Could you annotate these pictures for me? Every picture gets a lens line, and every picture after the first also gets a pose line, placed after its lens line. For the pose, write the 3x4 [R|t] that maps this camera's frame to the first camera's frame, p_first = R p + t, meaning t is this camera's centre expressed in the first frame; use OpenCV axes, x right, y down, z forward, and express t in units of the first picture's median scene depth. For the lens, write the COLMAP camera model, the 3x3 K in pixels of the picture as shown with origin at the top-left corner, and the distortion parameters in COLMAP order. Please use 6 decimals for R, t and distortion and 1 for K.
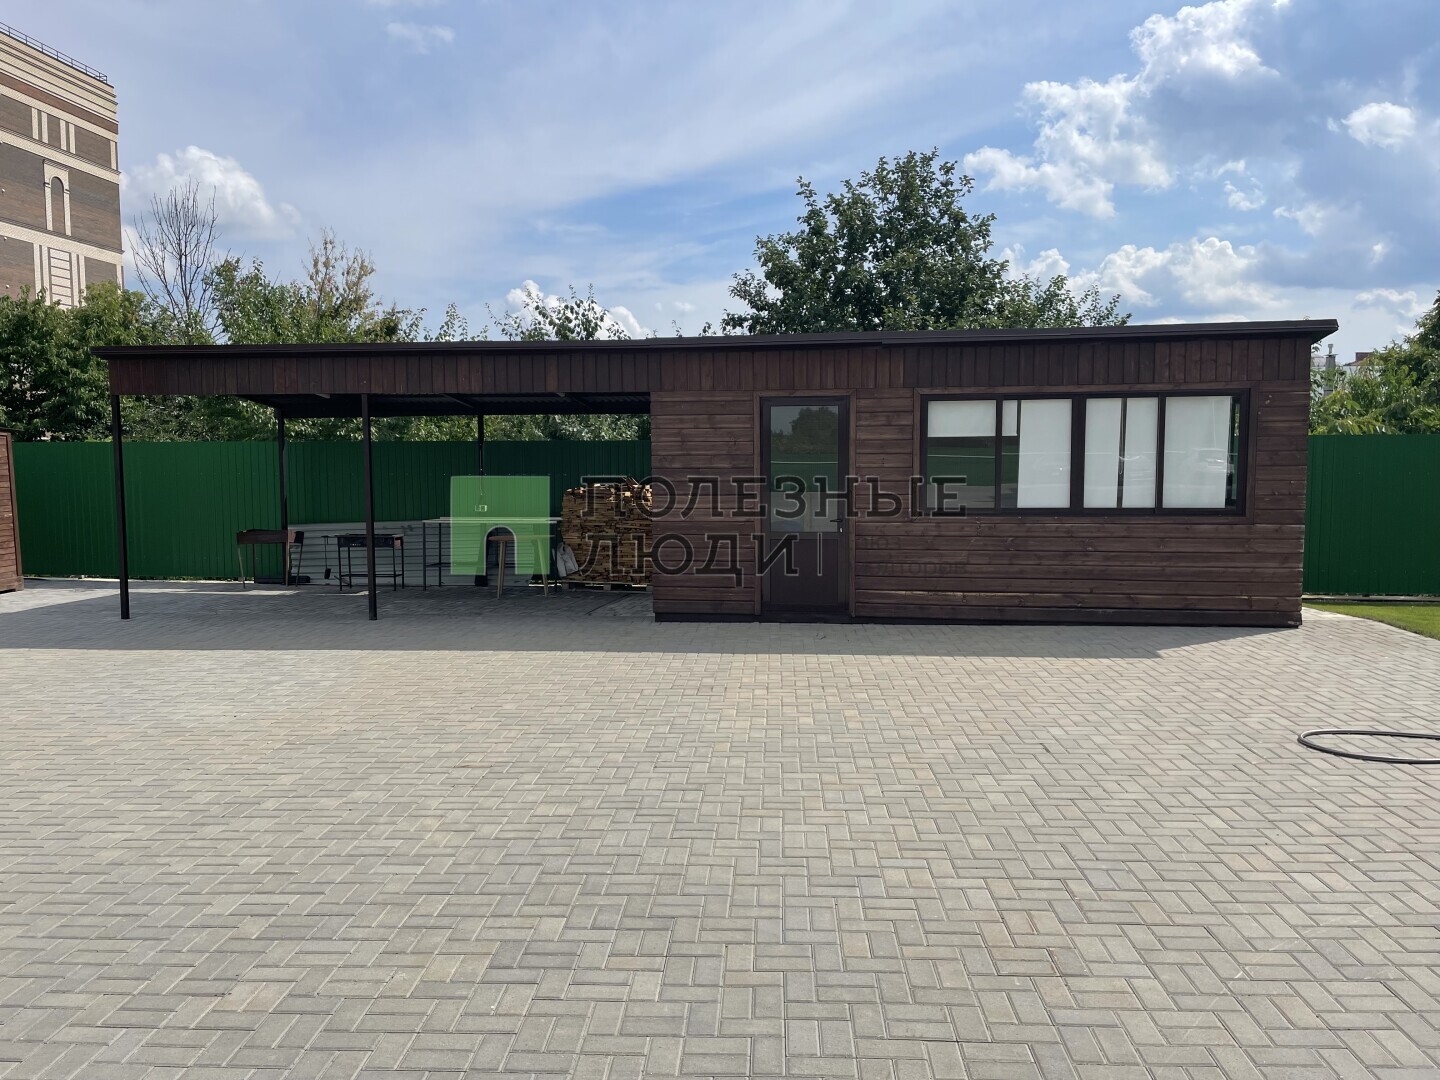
lens RADIAL K [[1077.3, 0, 719.2], [0, 1077.3, 539.2], [0, 0, 1]] dist [0.068281, -0.090240]
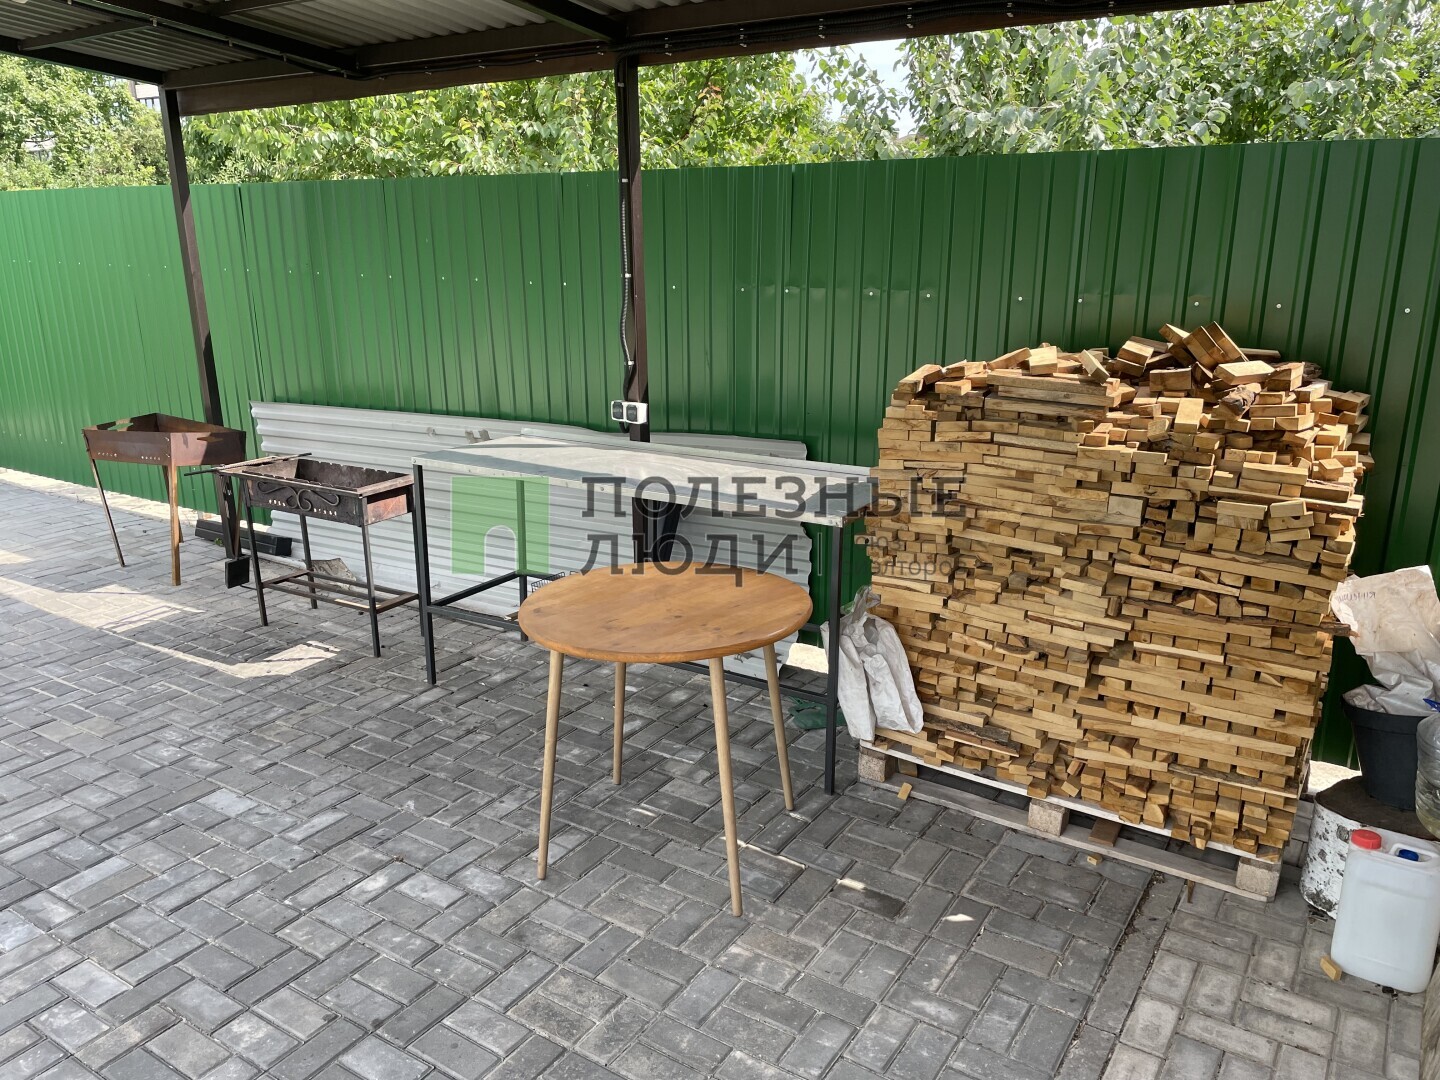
lens RADIAL K [[1077.3, 0, 719.0], [0, 1077.3, 541.6], [0, 0, 1]] dist [0.068281, -0.090240]
pose [[0.864667, 0.138641, -0.482834, -0.061277], [-0.047989, 0.979562, 0.195333, -0.053892], [0.500047, -0.145727, 0.853649, 0.784569]]
